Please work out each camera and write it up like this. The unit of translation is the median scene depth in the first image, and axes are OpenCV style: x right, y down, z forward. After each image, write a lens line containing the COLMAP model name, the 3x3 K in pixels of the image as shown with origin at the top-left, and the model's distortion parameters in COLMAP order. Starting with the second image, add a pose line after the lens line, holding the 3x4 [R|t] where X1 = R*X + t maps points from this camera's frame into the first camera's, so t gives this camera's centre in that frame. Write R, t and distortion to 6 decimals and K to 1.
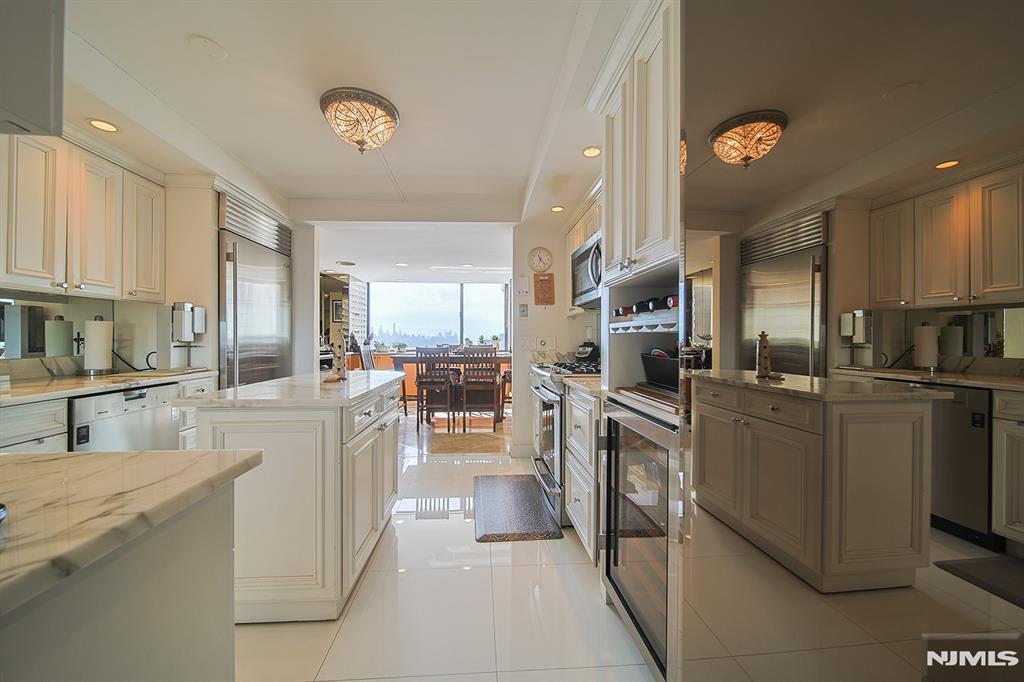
lens RADIAL K [[385.5, 0, 507.3], [0, 385.5, 331.4], [0, 0, 1]] dist [-0.000687, -0.000183]
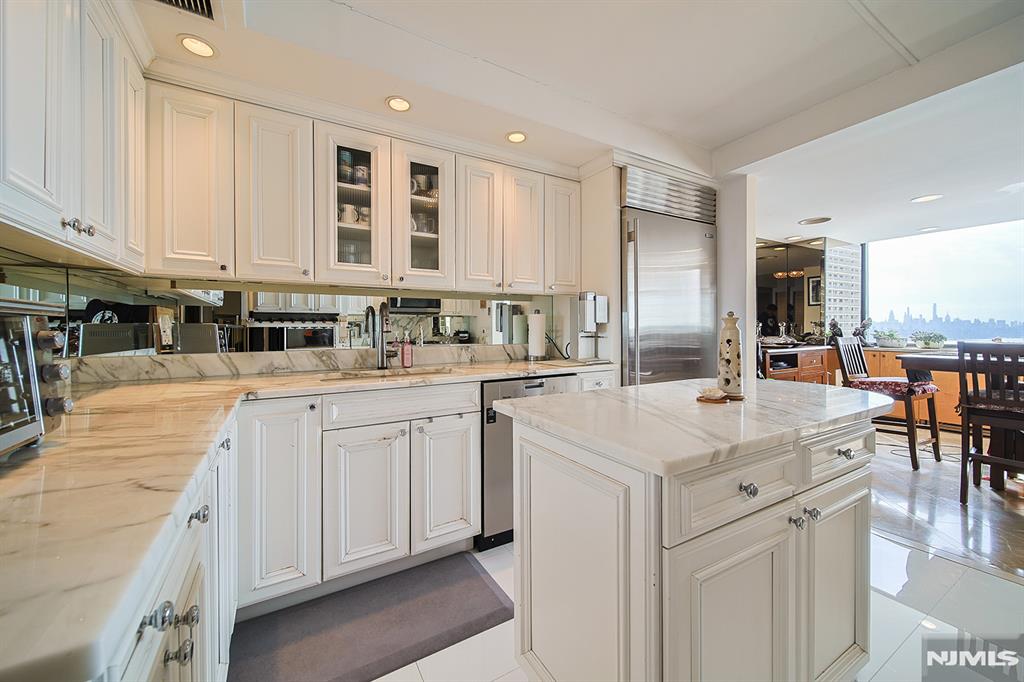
lens RADIAL K [[385.5, 0, 507.3], [0, 385.5, 331.4], [0, 0, 1]] dist [-0.000687, -0.000183]
pose [[0.431348, 0.001543, -0.902184, -0.045146], [0.024785, 0.999601, 0.013560, 0.006439], [0.901845, -0.028210, 0.431138, 0.368982]]
